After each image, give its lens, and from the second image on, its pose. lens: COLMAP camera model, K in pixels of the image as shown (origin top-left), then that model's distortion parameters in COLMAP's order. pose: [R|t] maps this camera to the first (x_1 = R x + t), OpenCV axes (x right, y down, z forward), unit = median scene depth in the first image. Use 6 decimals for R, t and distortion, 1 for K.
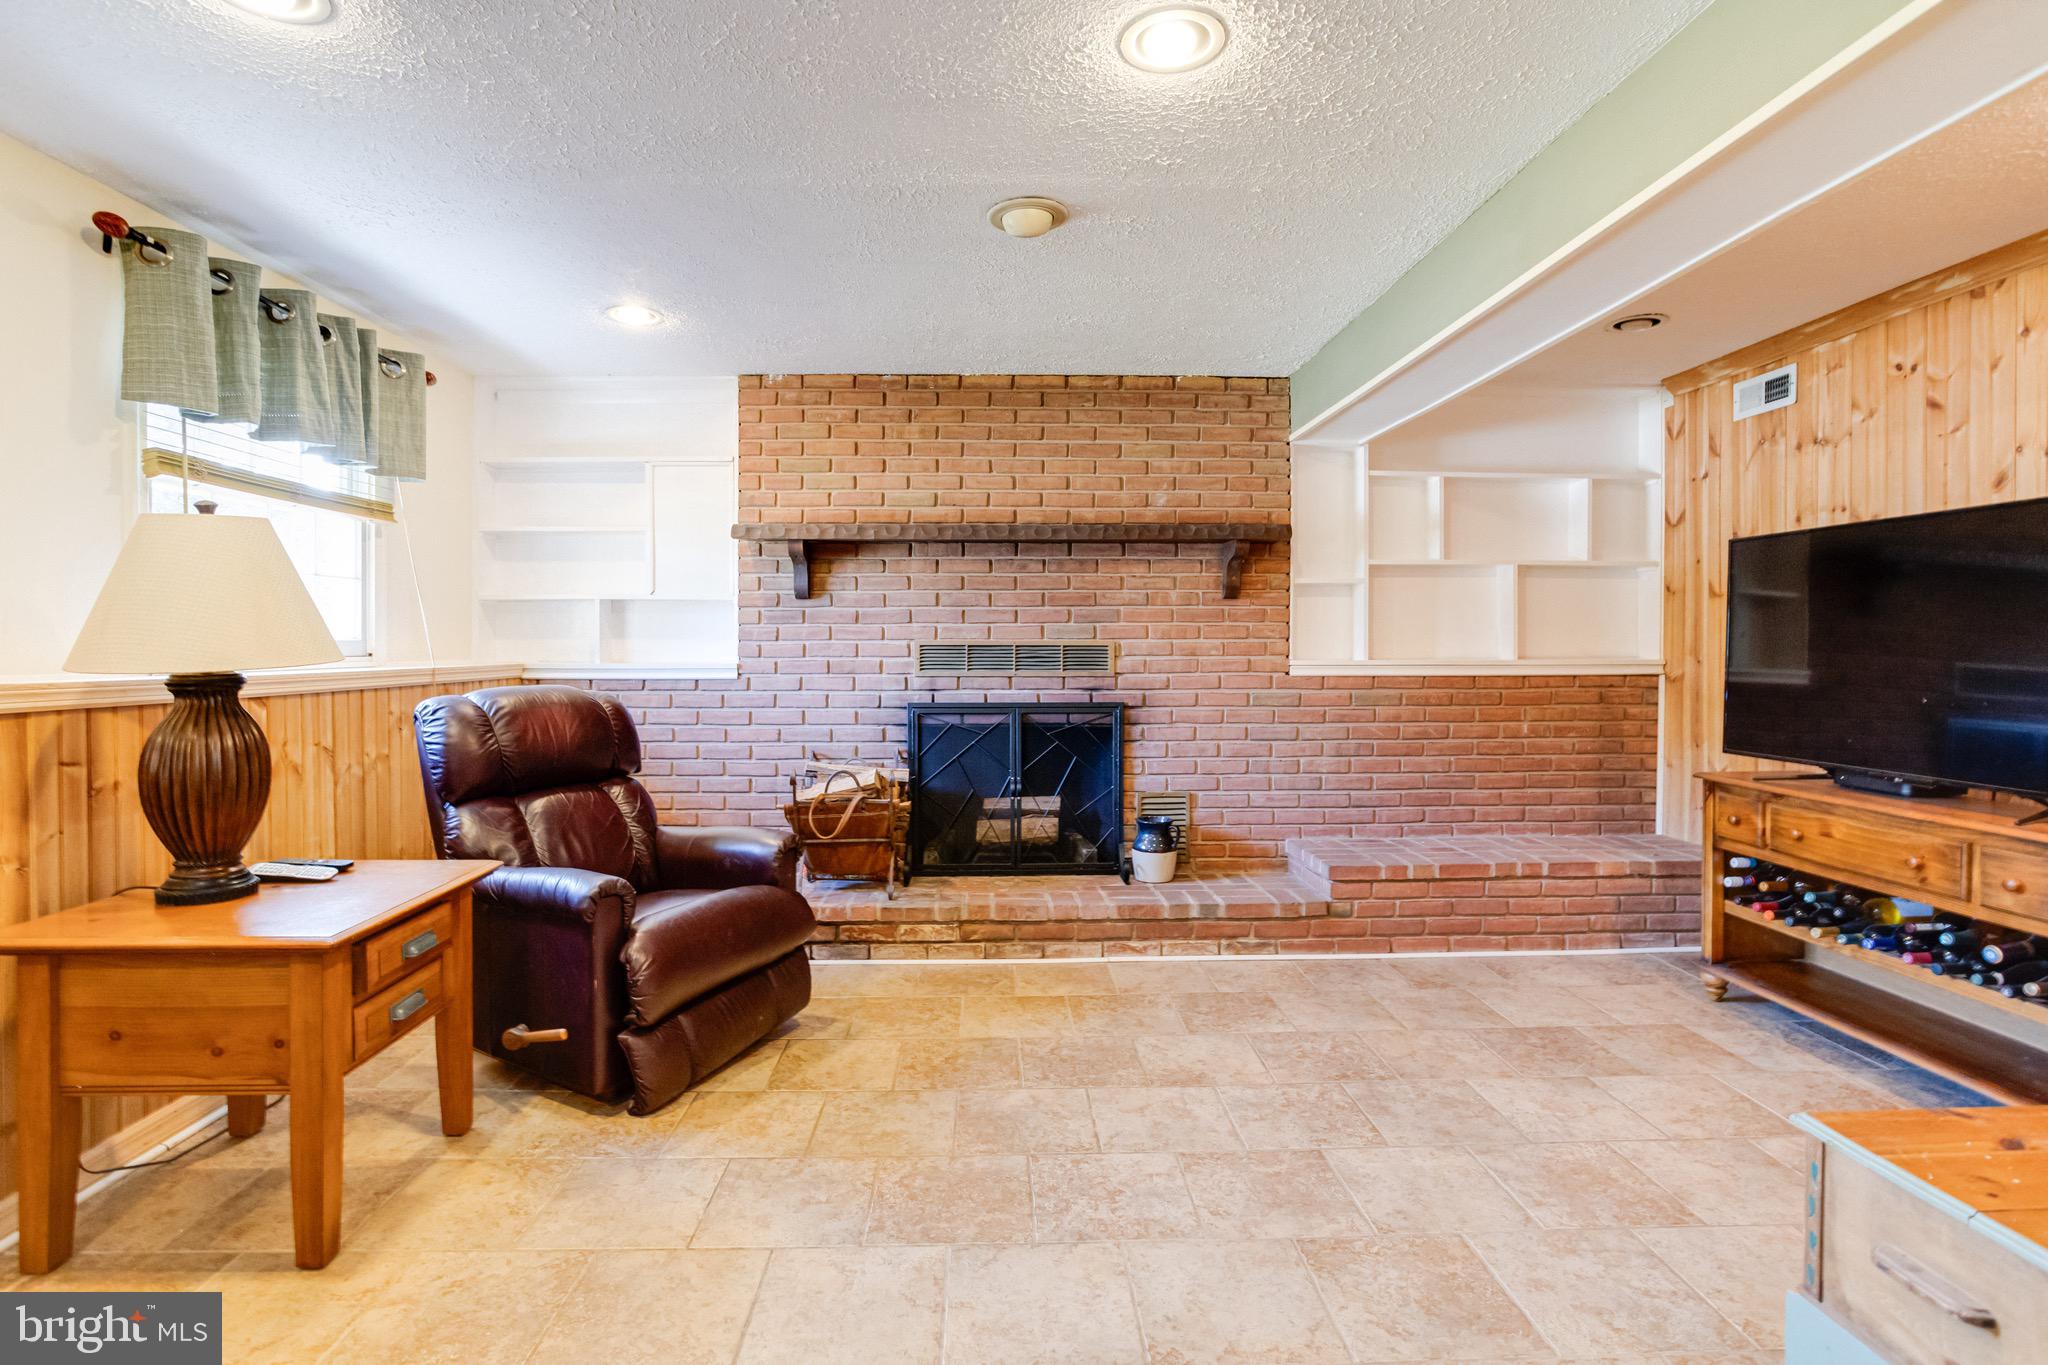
lens RADIAL K [[1023.9, 0, 1017.3], [0, 1023.9, 671.1], [0, 0, 1]] dist [-0.047313, 0.027079]
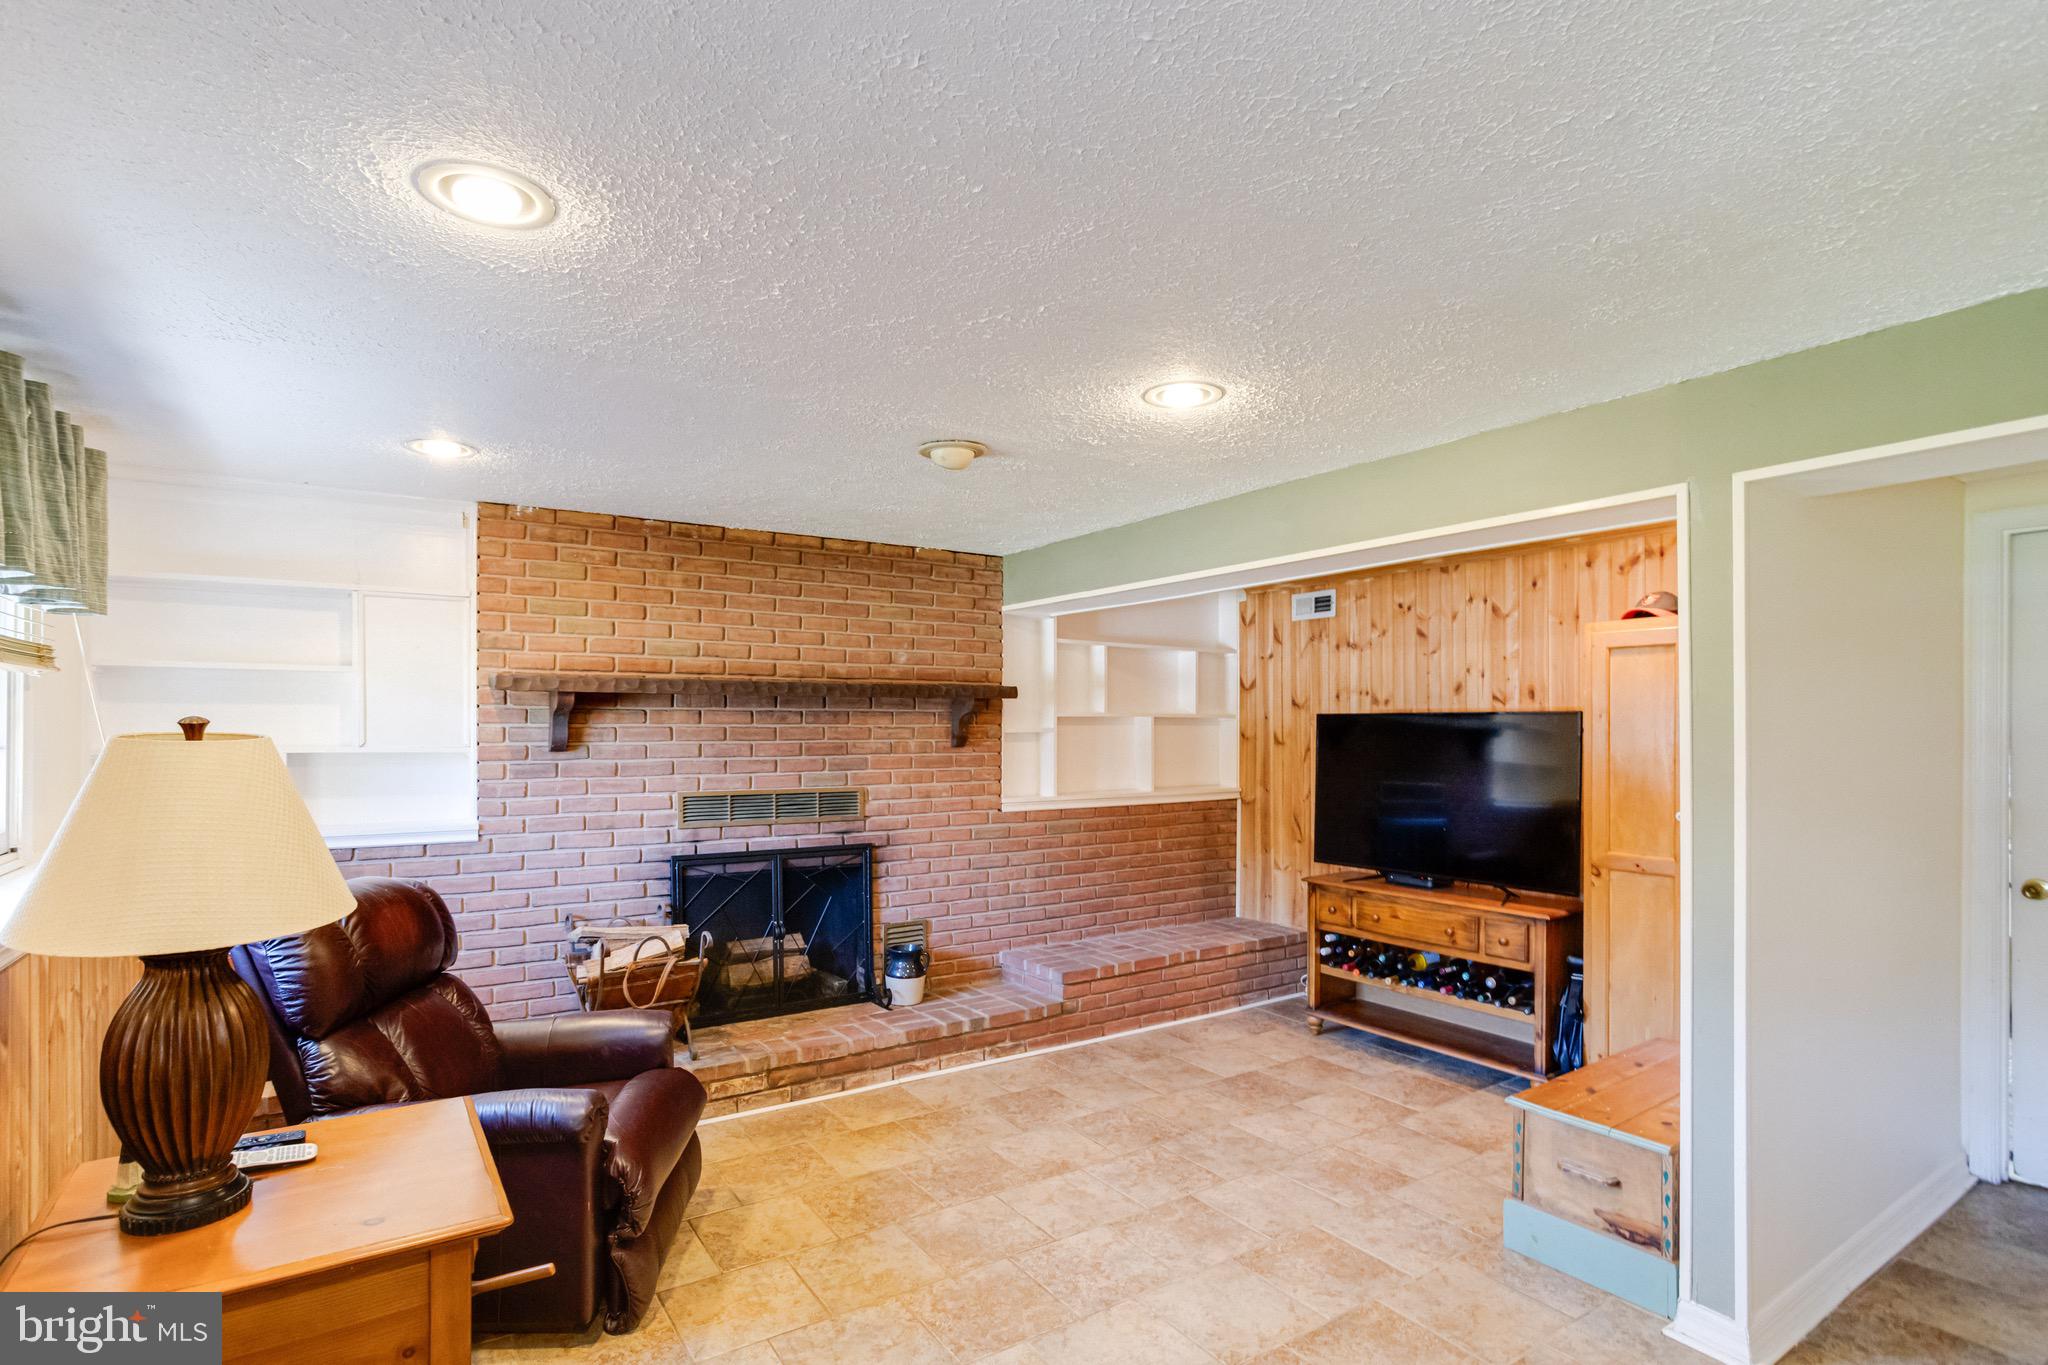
lens RADIAL K [[1046.4, 0, 1027.3], [0, 1046.4, 740.6], [0, 0, 1]] dist [-0.070857, 0.058681]
pose [[0.840337, -0.006260, 0.542029, -0.367278], [0.009209, 0.999954, -0.002728, -0.075407], [-0.541987, 0.007284, 0.840356, -0.022267]]
